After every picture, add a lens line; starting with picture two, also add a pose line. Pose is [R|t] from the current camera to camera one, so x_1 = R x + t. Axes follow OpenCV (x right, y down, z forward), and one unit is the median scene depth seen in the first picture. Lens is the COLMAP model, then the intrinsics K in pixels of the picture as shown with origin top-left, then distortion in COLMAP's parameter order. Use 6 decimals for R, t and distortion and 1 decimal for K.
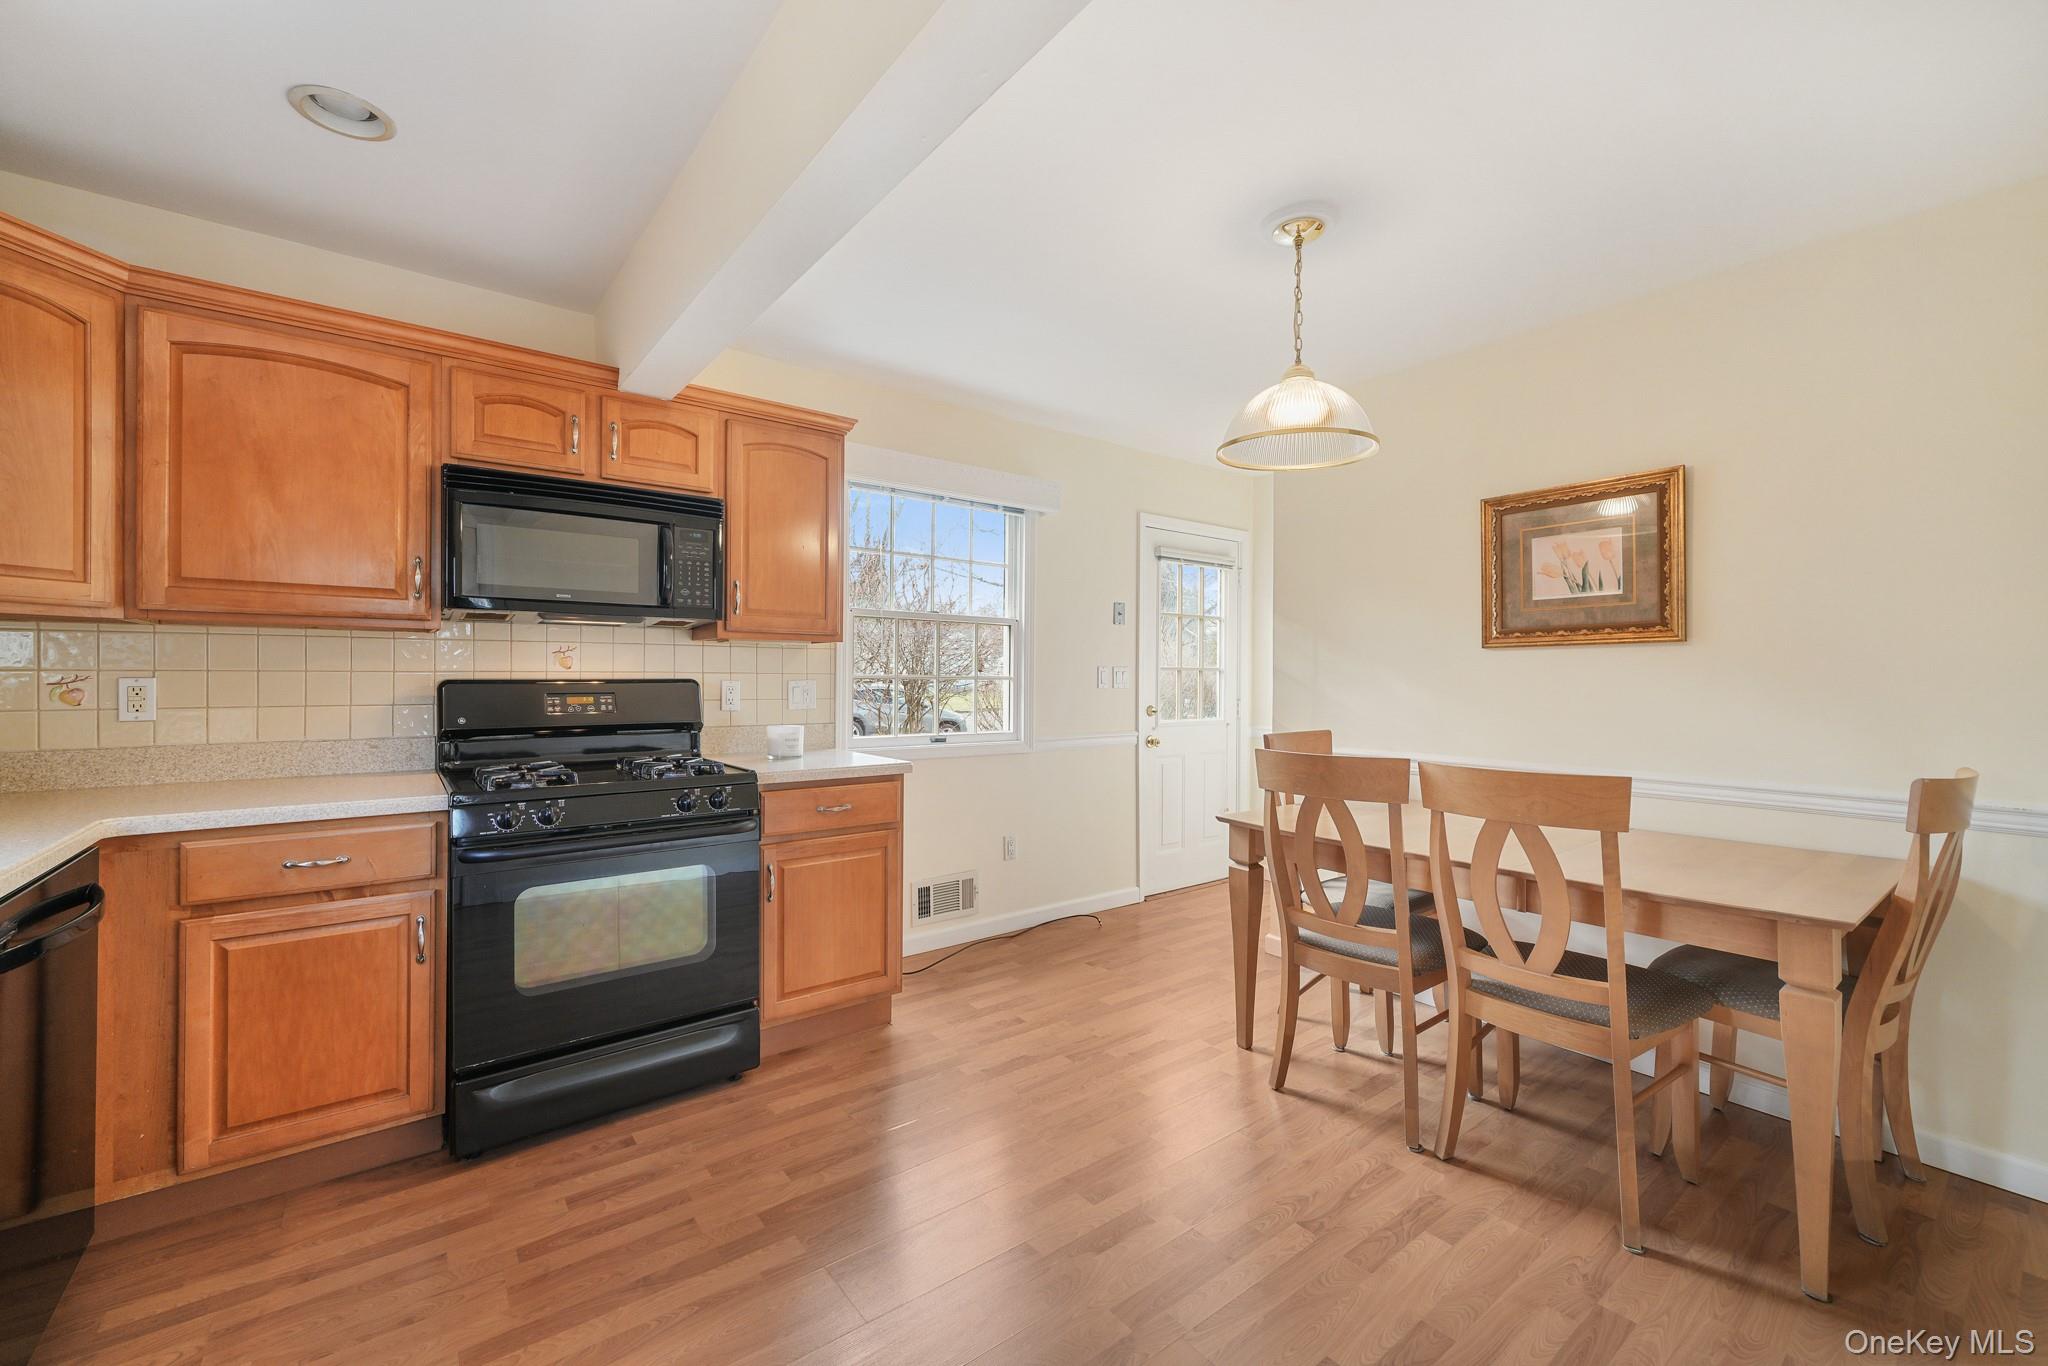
lens RADIAL K [[819.3, 0, 1024.4], [0, 819.3, 680.4], [0, 0, 1]] dist [-0.002153, -0.000105]
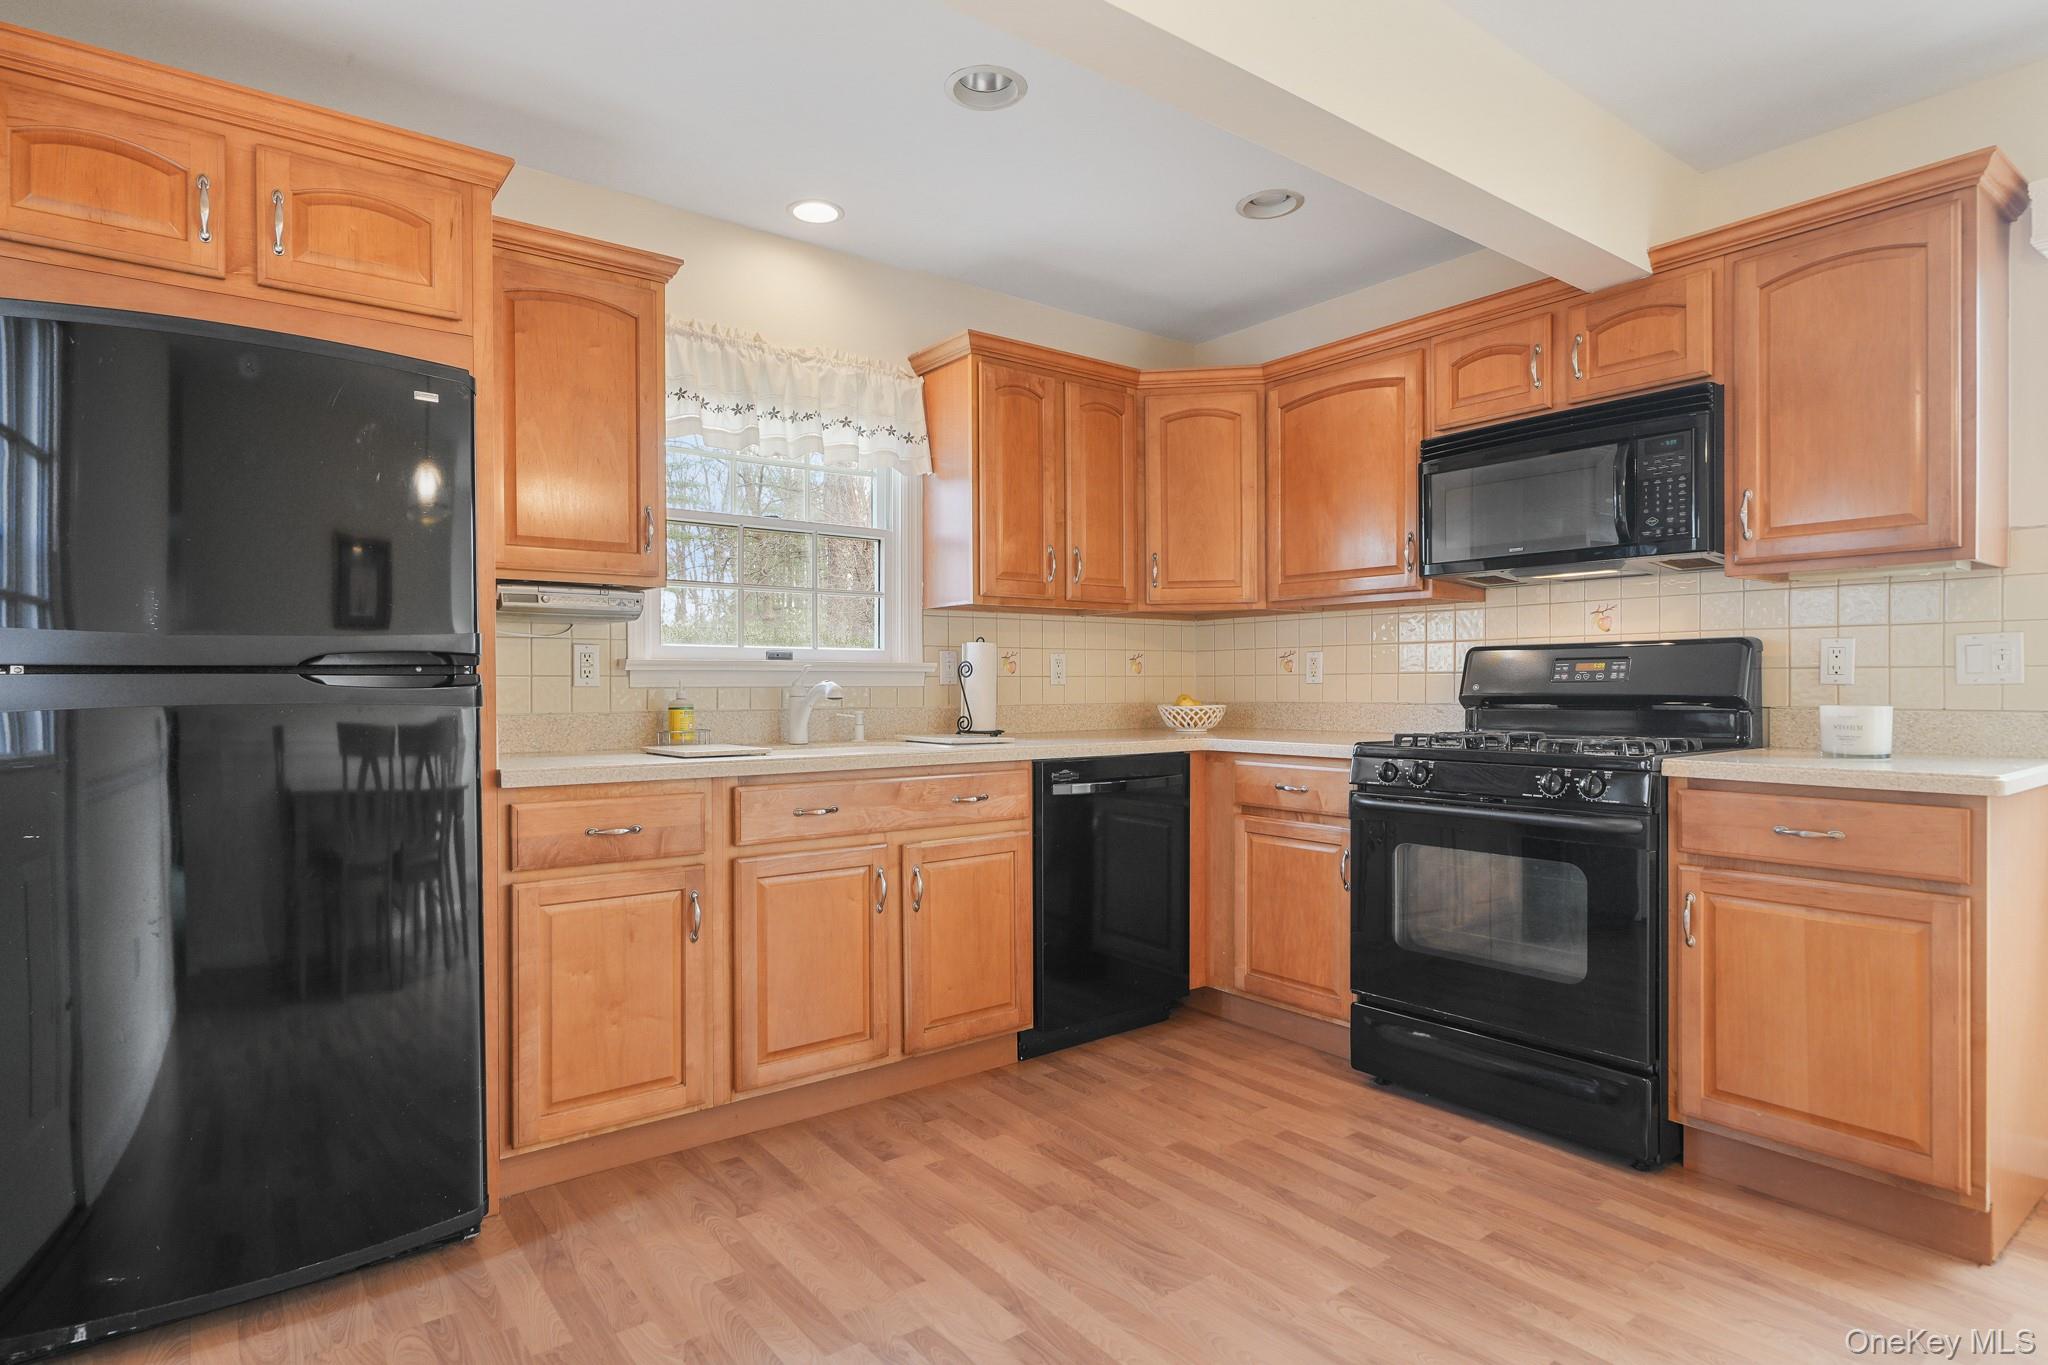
lens RADIAL K [[1089.5, 0, 1012.8], [0, 1089.5, 694.2], [0, 0, 1]] dist [-0.001112, -0.000446]
pose [[-0.008429, 0.003693, -0.999958, 0.664112], [-0.000949, 0.999993, 0.003701, 0.054838], [0.999964, 0.000980, -0.008426, 0.454480]]
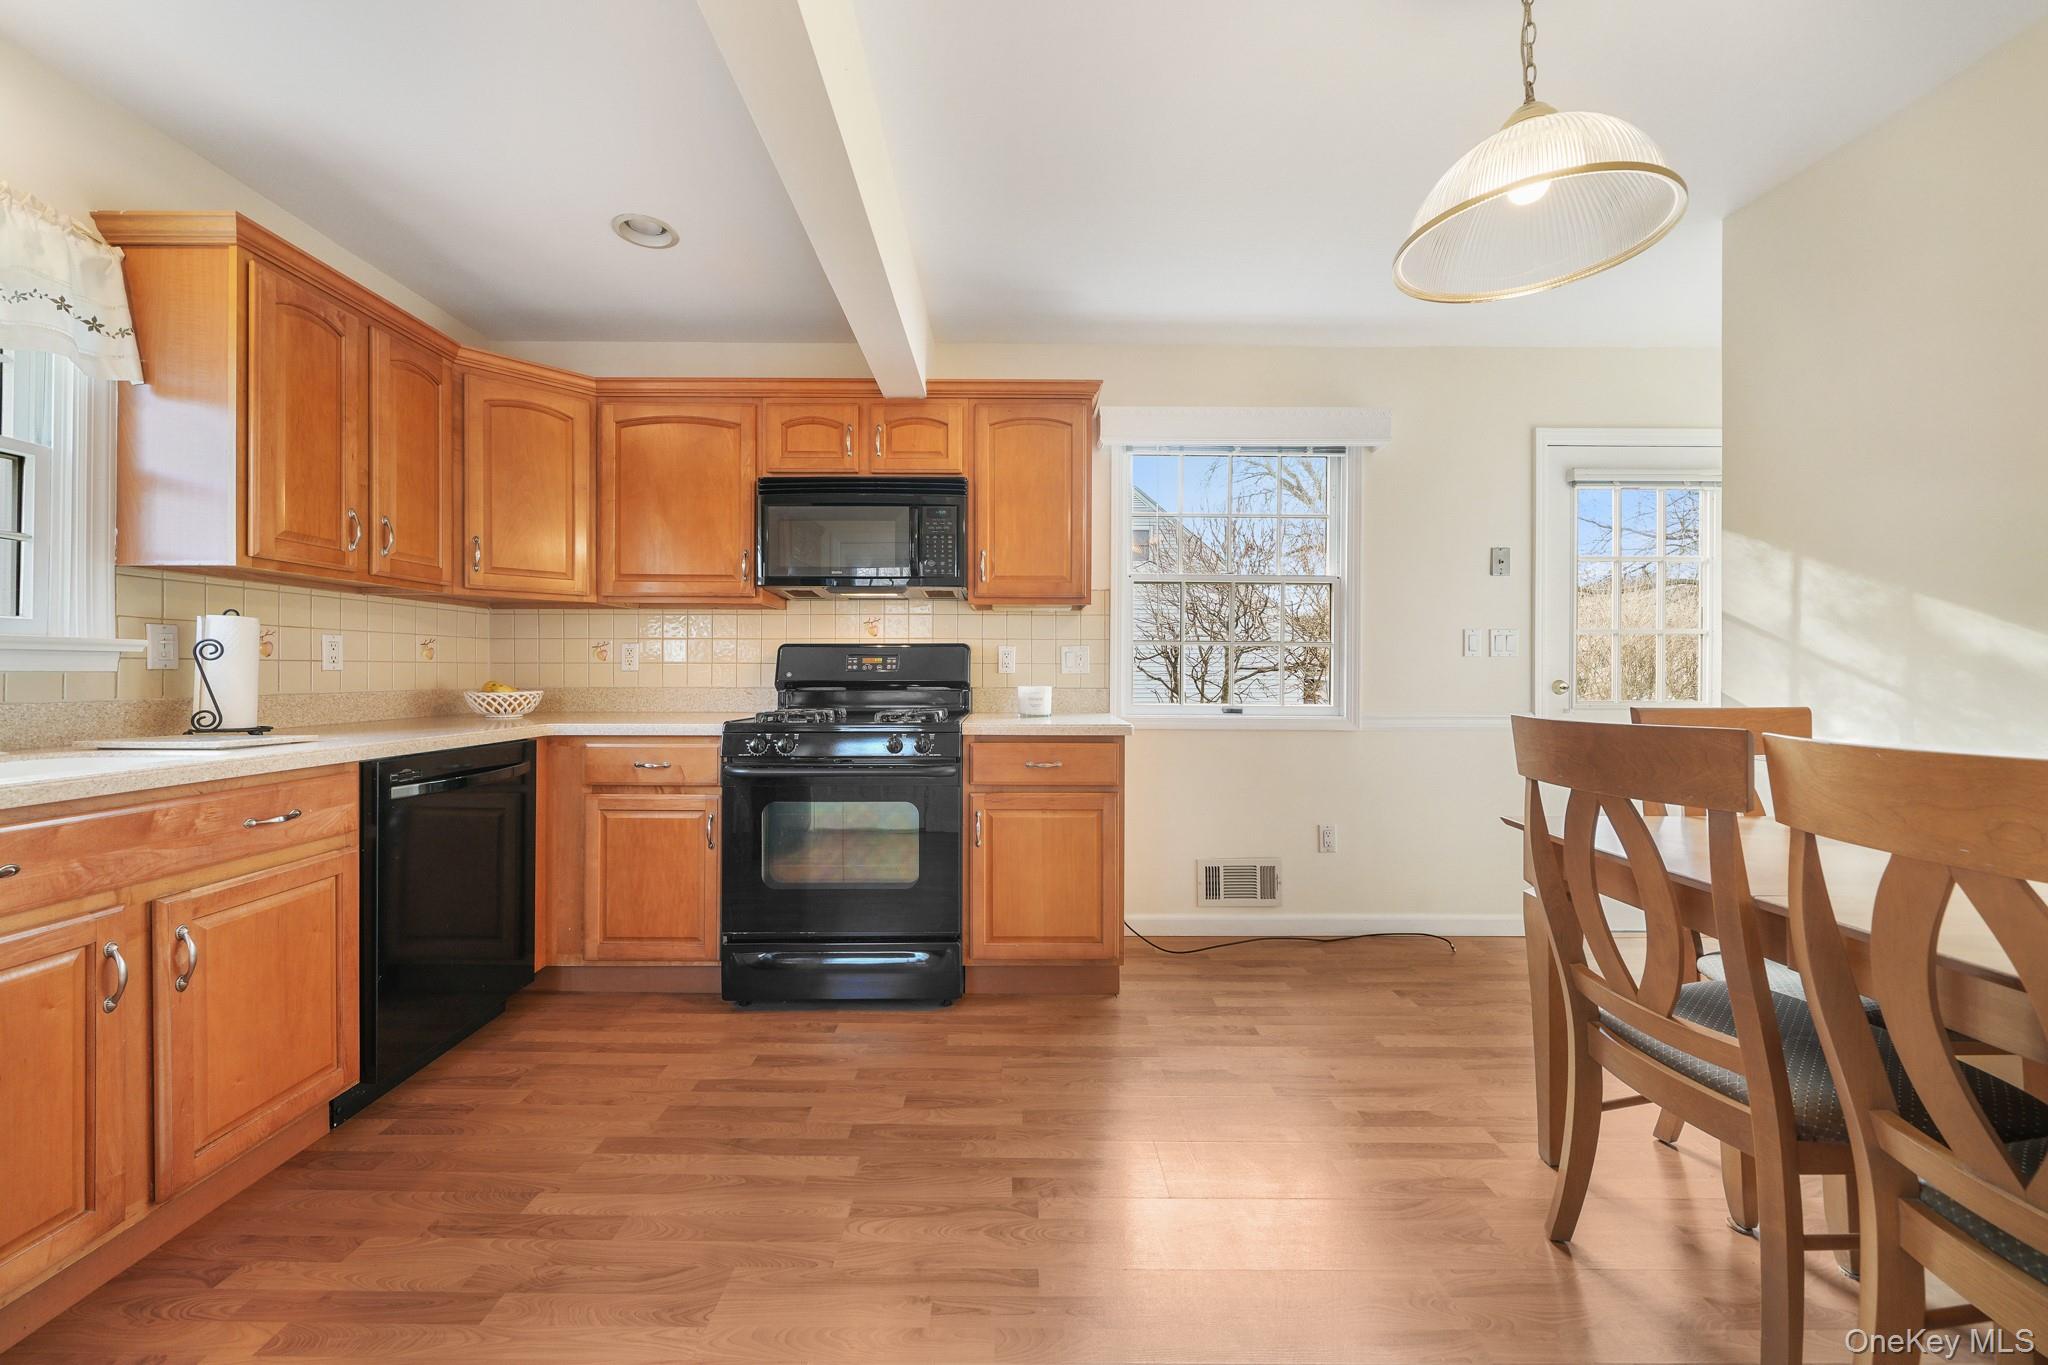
lens RADIAL K [[753.4, 0, 1017.8], [0, 753.4, 671.7], [0, 0, 1]] dist [-0.000648, -0.000486]
pose [[0.793476, -0.003114, -0.608593, 0.344215], [-0.001153, 0.999977, -0.006619, 0.053673], [0.608600, 0.005954, 0.793455, 0.271977]]
